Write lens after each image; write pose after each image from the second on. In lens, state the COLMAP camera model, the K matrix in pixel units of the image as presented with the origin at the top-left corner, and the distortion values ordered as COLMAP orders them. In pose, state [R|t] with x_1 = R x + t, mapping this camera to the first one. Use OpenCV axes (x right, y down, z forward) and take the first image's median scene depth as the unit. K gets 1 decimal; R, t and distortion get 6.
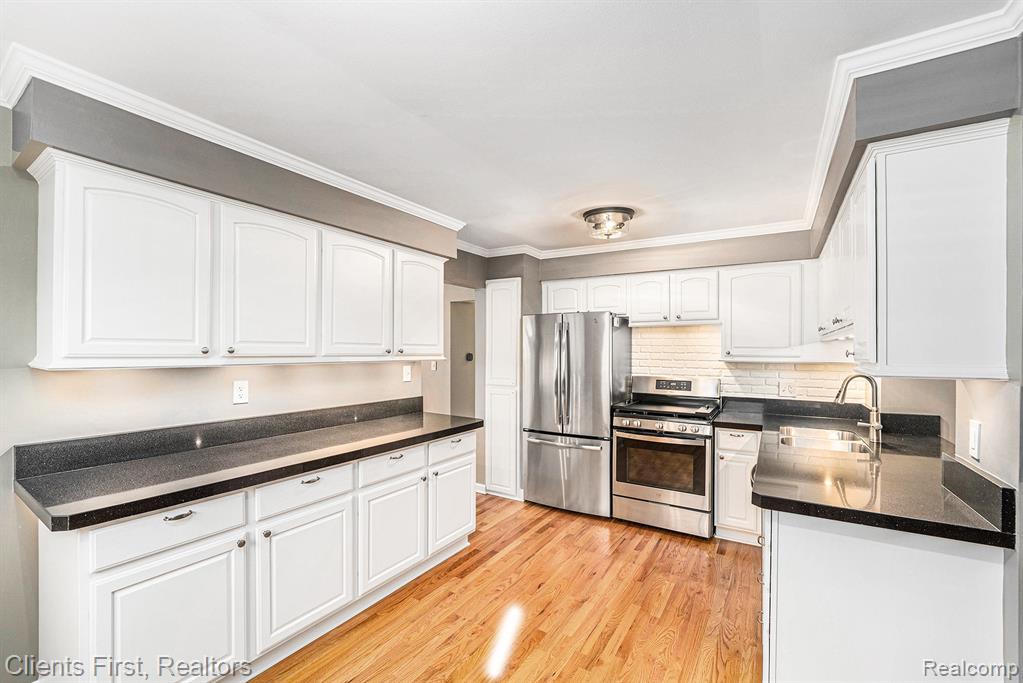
lens RADIAL K [[434.5, 0, 509.3], [0, 434.5, 358.1], [0, 0, 1]] dist [-0.001381, -0.000083]
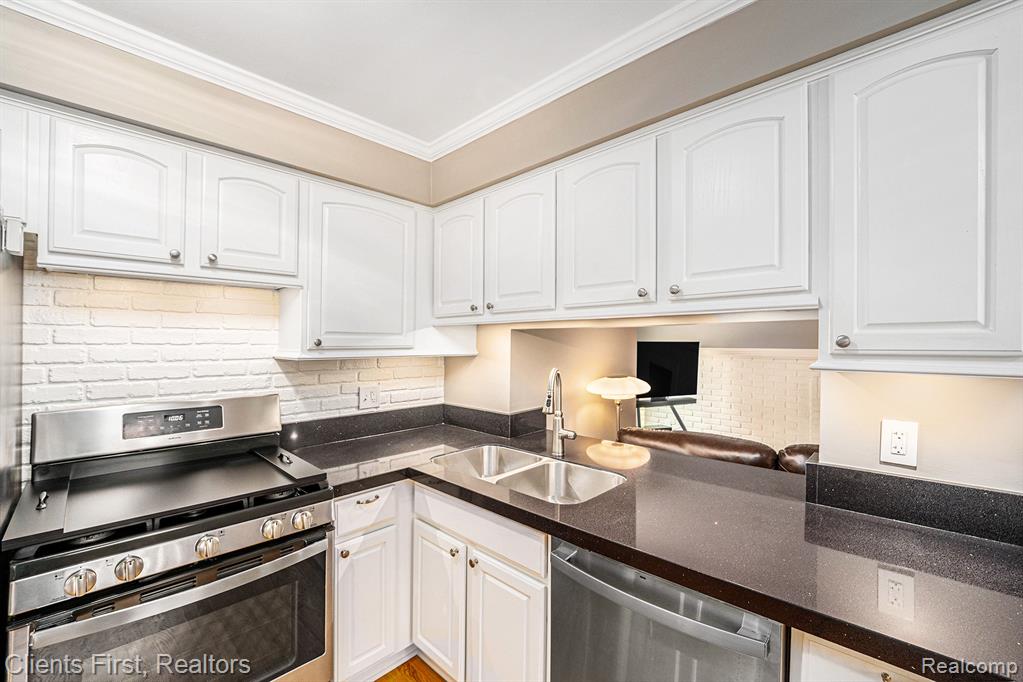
lens RADIAL K [[422.4, 0, 511.5], [0, 422.4, 341.0], [0, 0, 1]] dist [-0.001055, -0.000156]
pose [[0.210981, -0.000919, 0.977490, 0.054546], [0.019296, 0.999809, -0.003225, -0.008221], [-0.977300, 0.019542, 0.210958, 0.663231]]
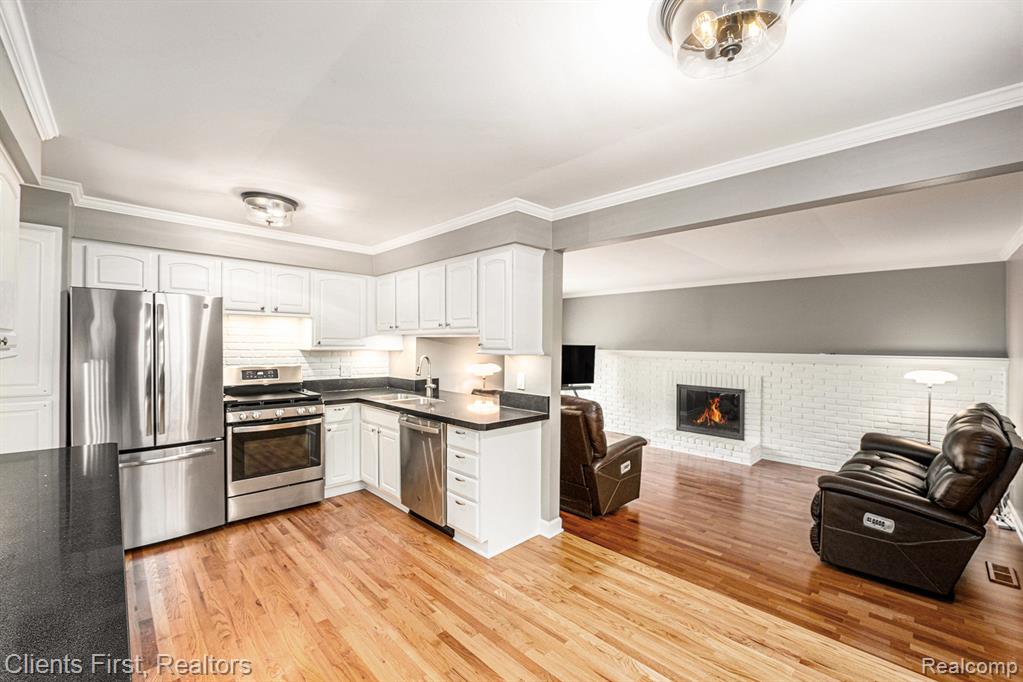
lens RADIAL K [[419.6, 0, 504.4], [0, 419.6, 359.7], [0, 0, 1]] dist [-0.000941, -0.000018]
pose [[0.249341, -0.038754, 0.967640, -0.474688], [0.006225, 0.999242, 0.038415, -0.006588], [-0.968396, -0.003554, 0.249394, 0.226597]]
